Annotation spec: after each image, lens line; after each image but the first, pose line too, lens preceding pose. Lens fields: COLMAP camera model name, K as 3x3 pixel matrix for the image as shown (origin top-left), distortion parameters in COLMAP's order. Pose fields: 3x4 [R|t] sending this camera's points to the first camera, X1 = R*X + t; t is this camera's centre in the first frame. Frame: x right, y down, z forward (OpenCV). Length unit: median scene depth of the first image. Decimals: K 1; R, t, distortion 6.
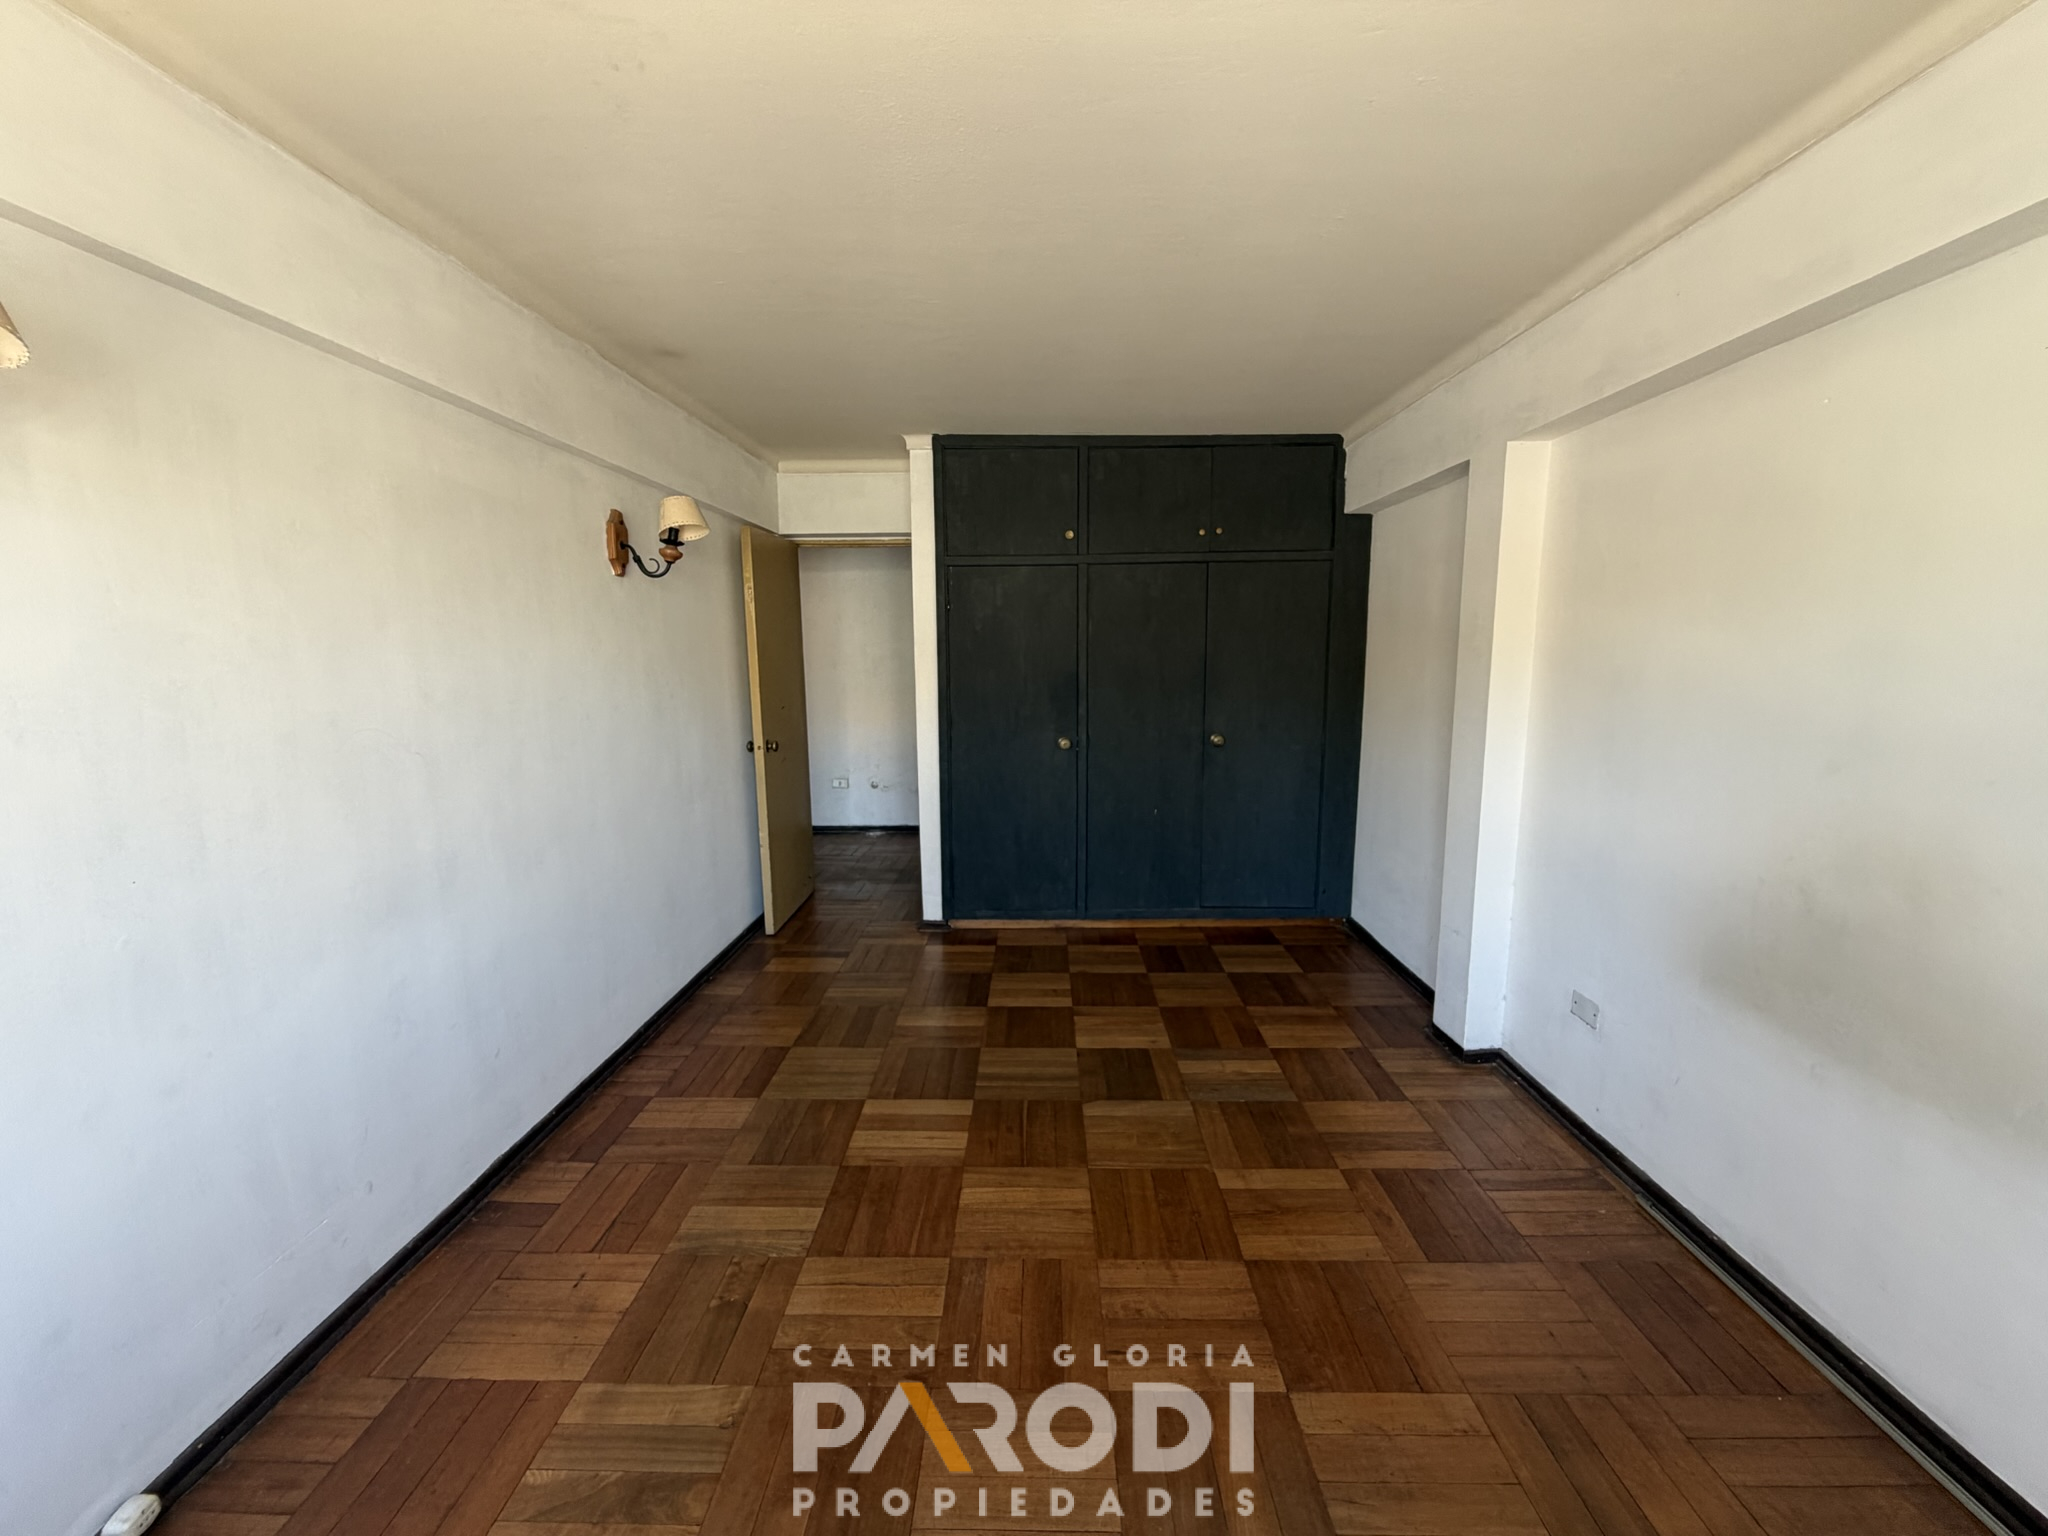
lens RADIAL K [[818.6, 0, 1021.1], [0, 818.6, 767.4], [0, 0, 1]] dist [-0.000961, 0.000210]
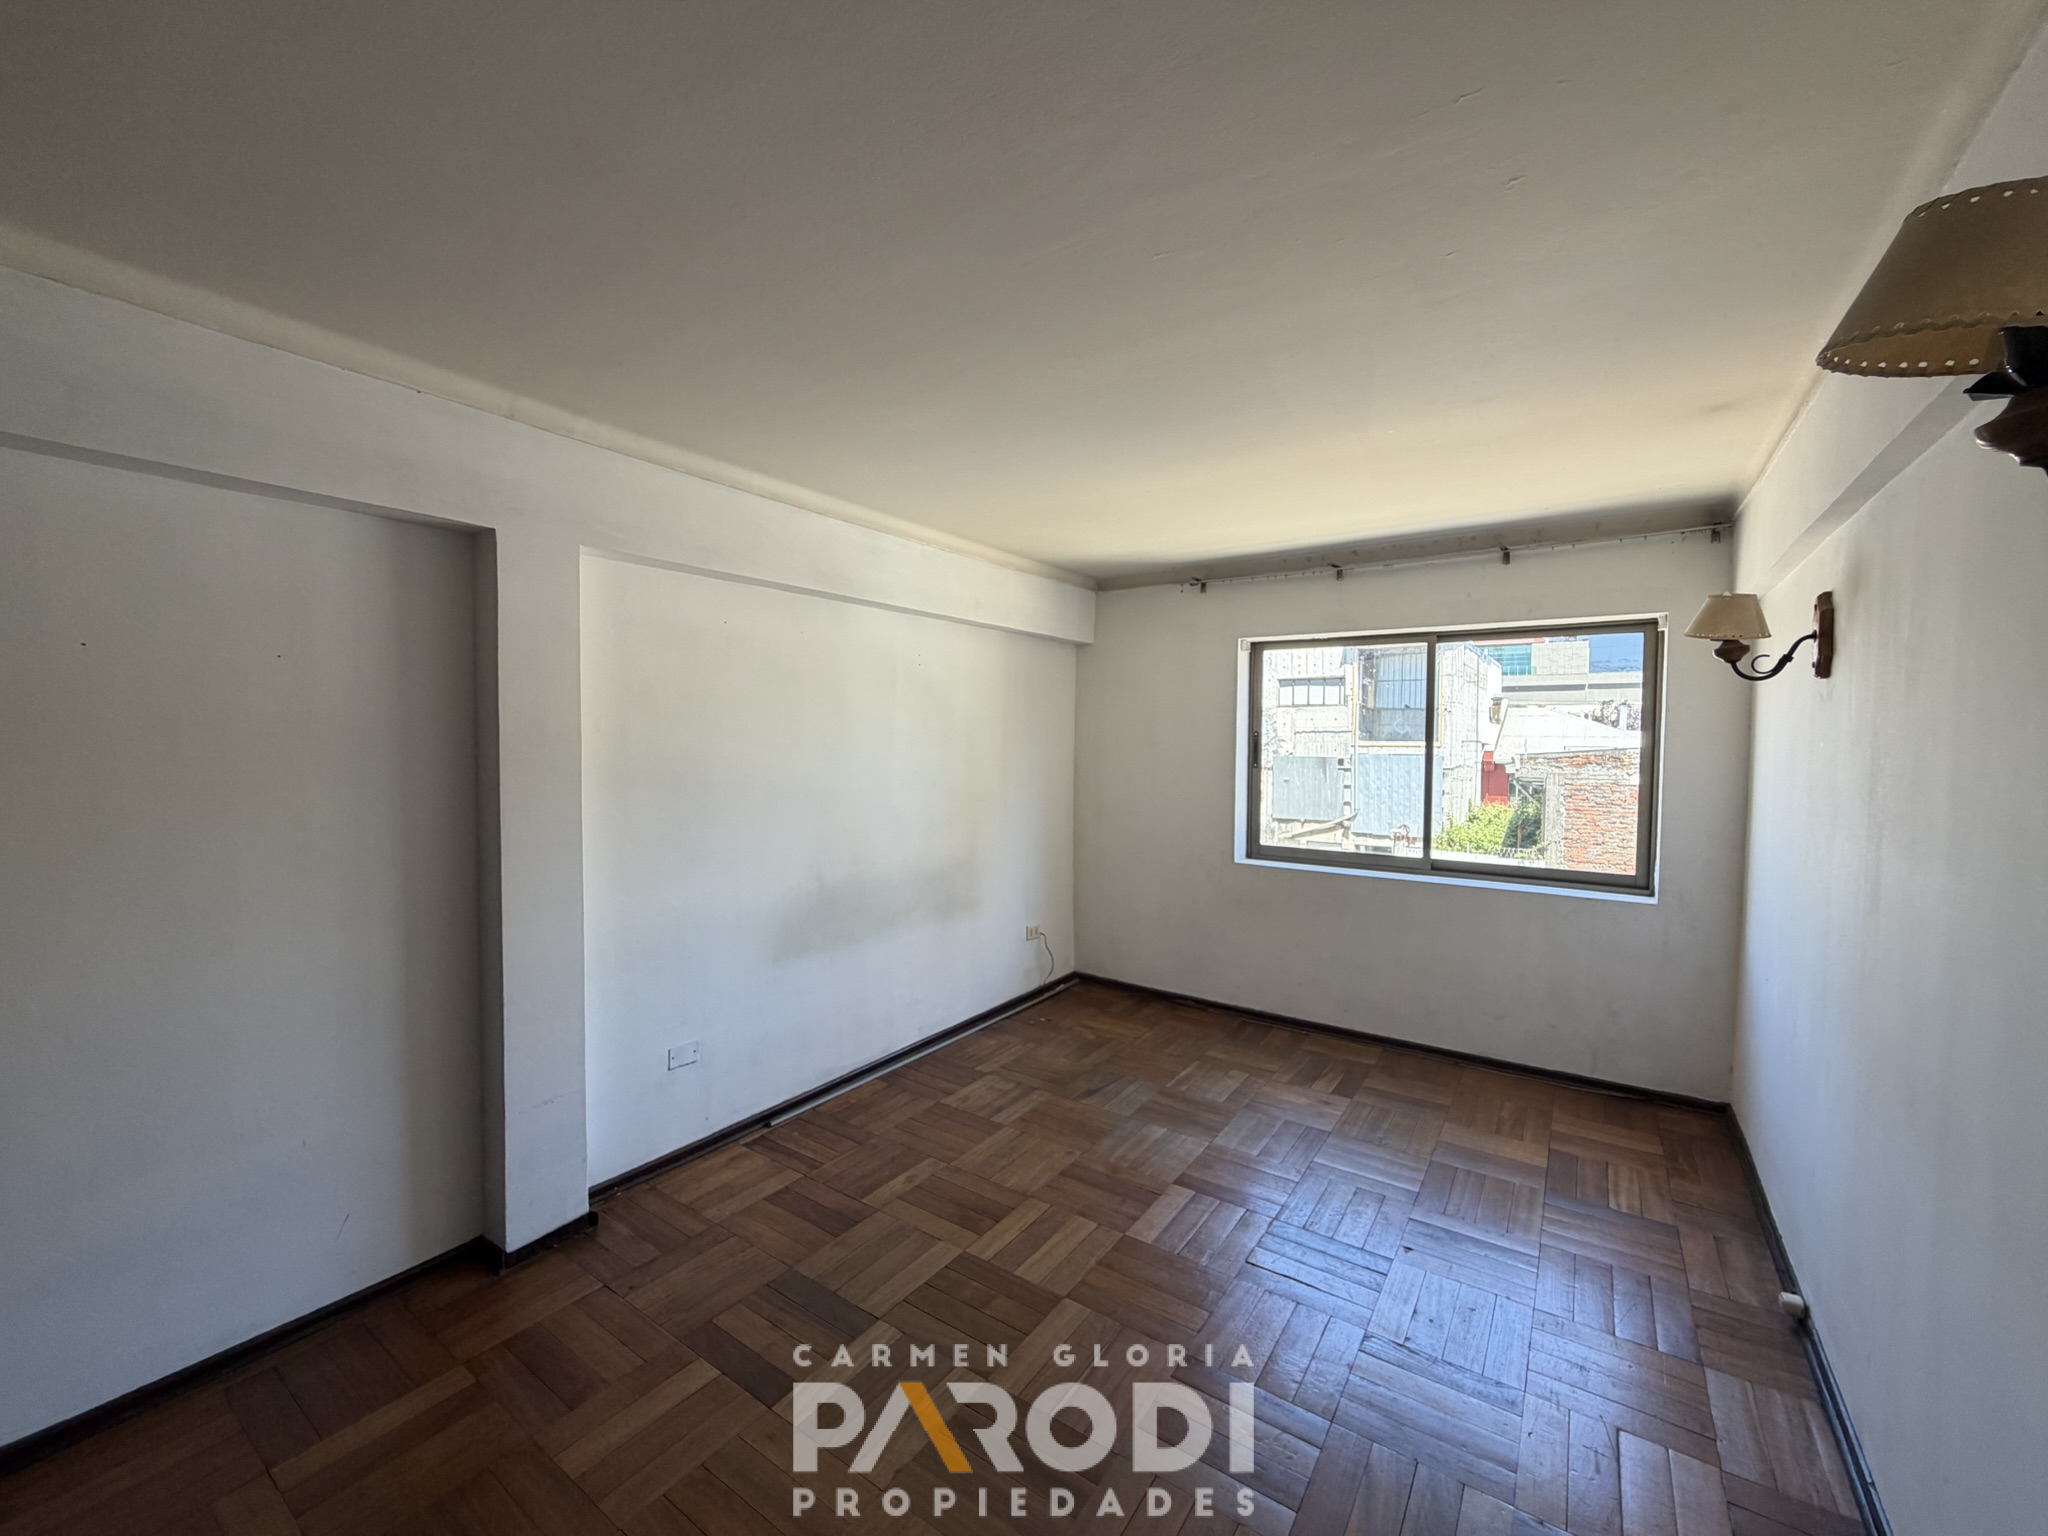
lens RADIAL K [[818.6, 0, 1021.1], [0, 818.6, 767.4], [0, 0, 1]] dist [-0.000961, 0.000210]
pose [[-0.832694, -0.019752, 0.553381, -0.318050], [0.076014, 0.985825, 0.149568, -0.219905], [-0.548491, 0.166609, -0.819389, 1.363731]]
